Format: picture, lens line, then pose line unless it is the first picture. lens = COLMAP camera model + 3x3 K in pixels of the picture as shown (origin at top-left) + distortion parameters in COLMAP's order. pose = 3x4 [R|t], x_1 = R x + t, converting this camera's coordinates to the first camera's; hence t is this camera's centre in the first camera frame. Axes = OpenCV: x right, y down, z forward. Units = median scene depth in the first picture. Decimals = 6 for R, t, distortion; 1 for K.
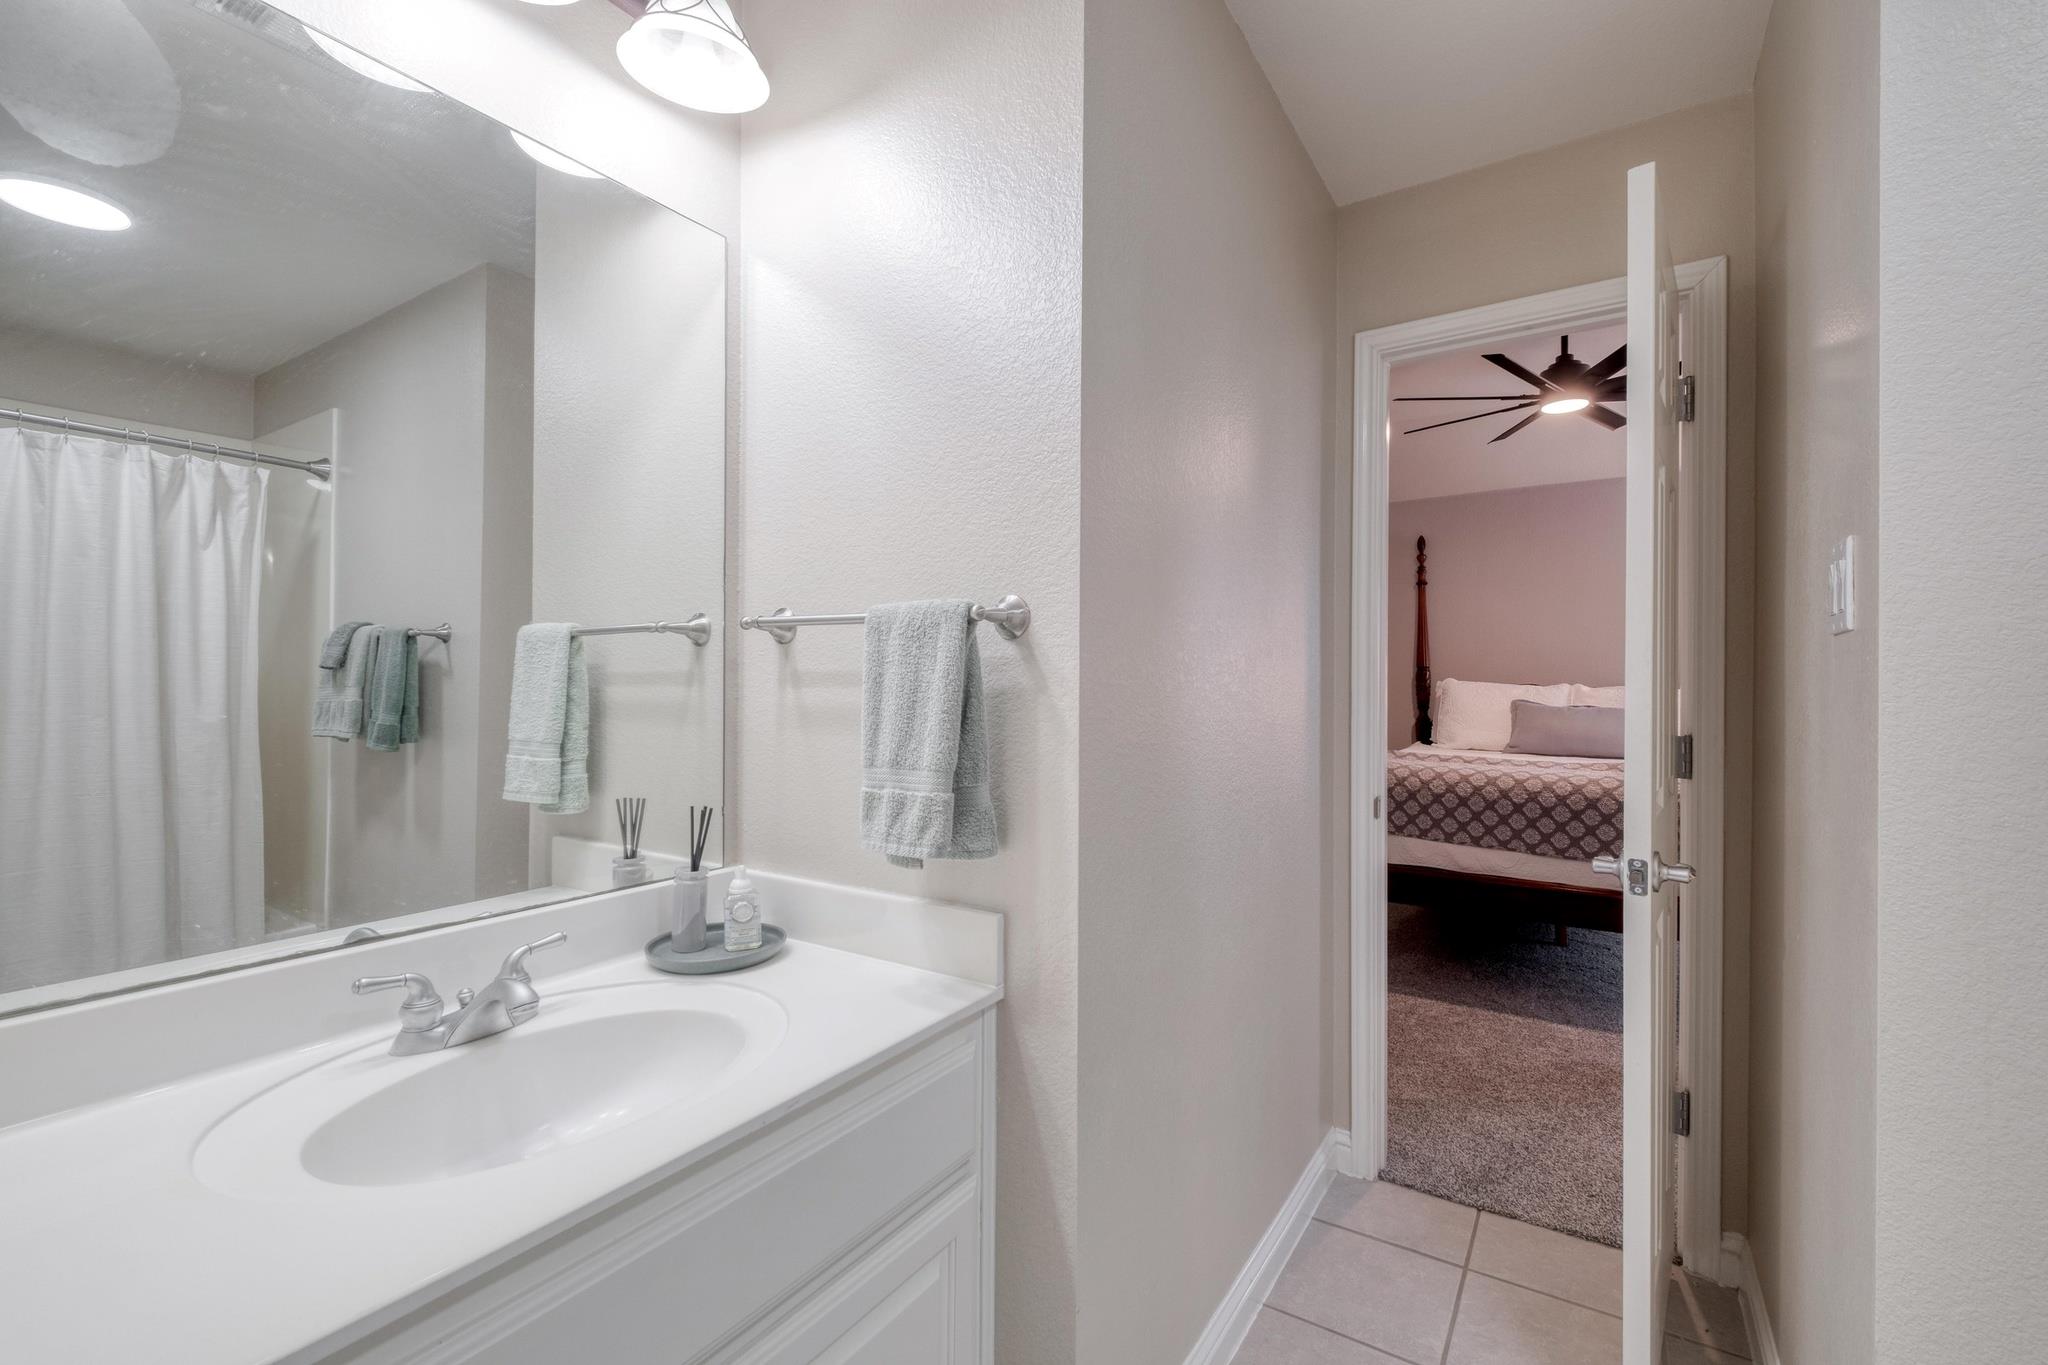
lens RADIAL K [[899.0, 0, 1026.0], [0, 899.0, 683.0], [0, 0, 1]] dist [-0.001742, -0.000215]
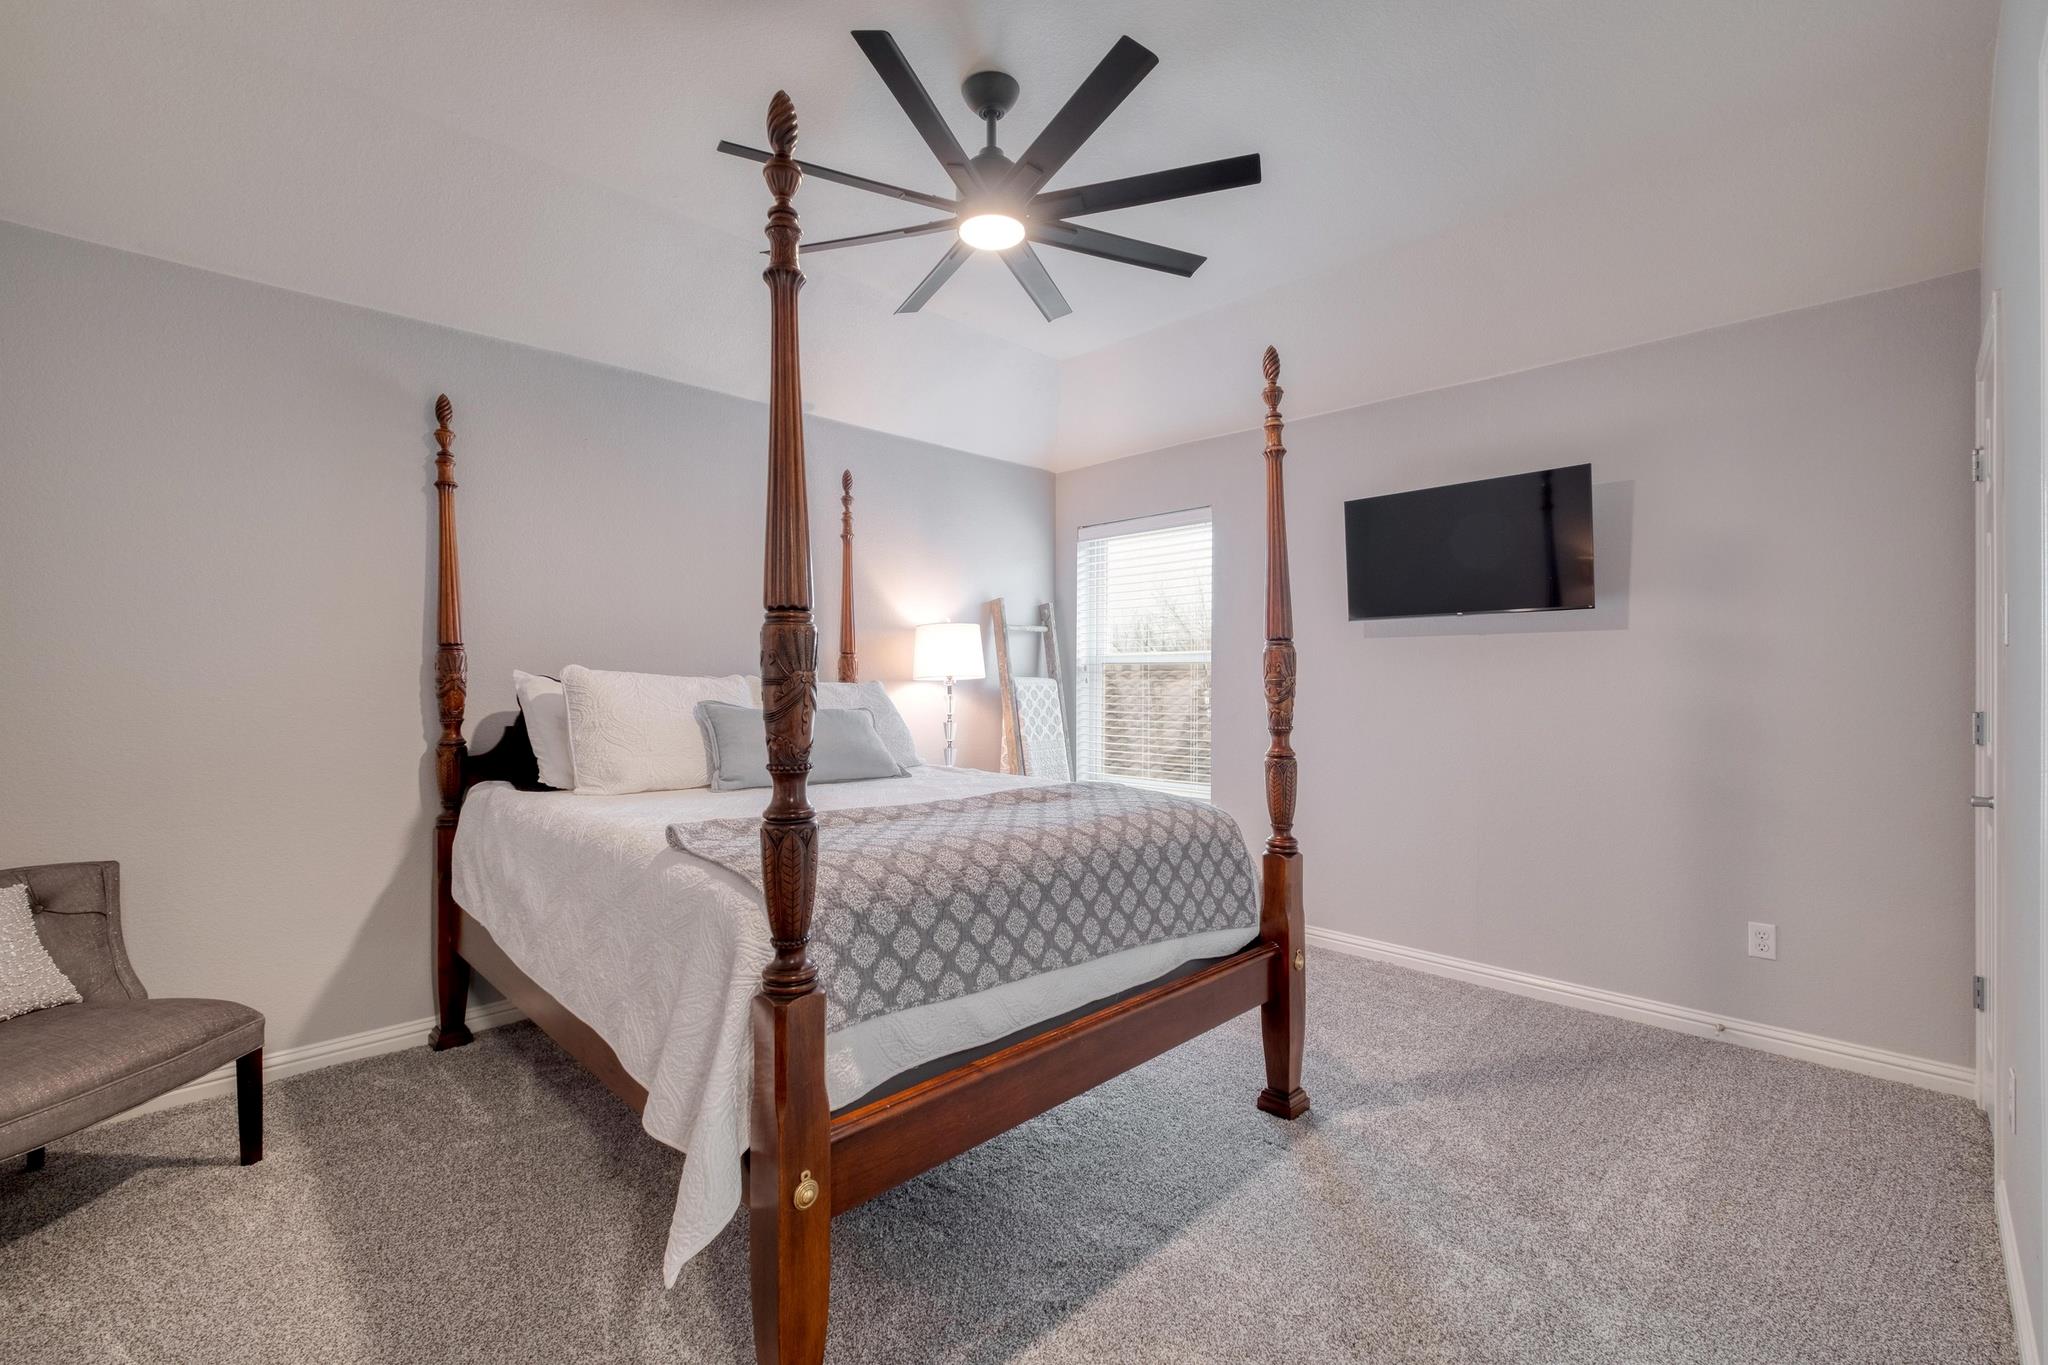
lens RADIAL K [[899.0, 0, 1021.1], [0, 899.0, 674.0], [0, 0, 1]] dist [-0.001742, -0.000215]
pose [[0.192177, -0.006806, 0.981337, -0.017508], [0.001840, 0.999977, 0.006575, -0.004418], [-0.981358, 0.000543, 0.192185, 0.858327]]
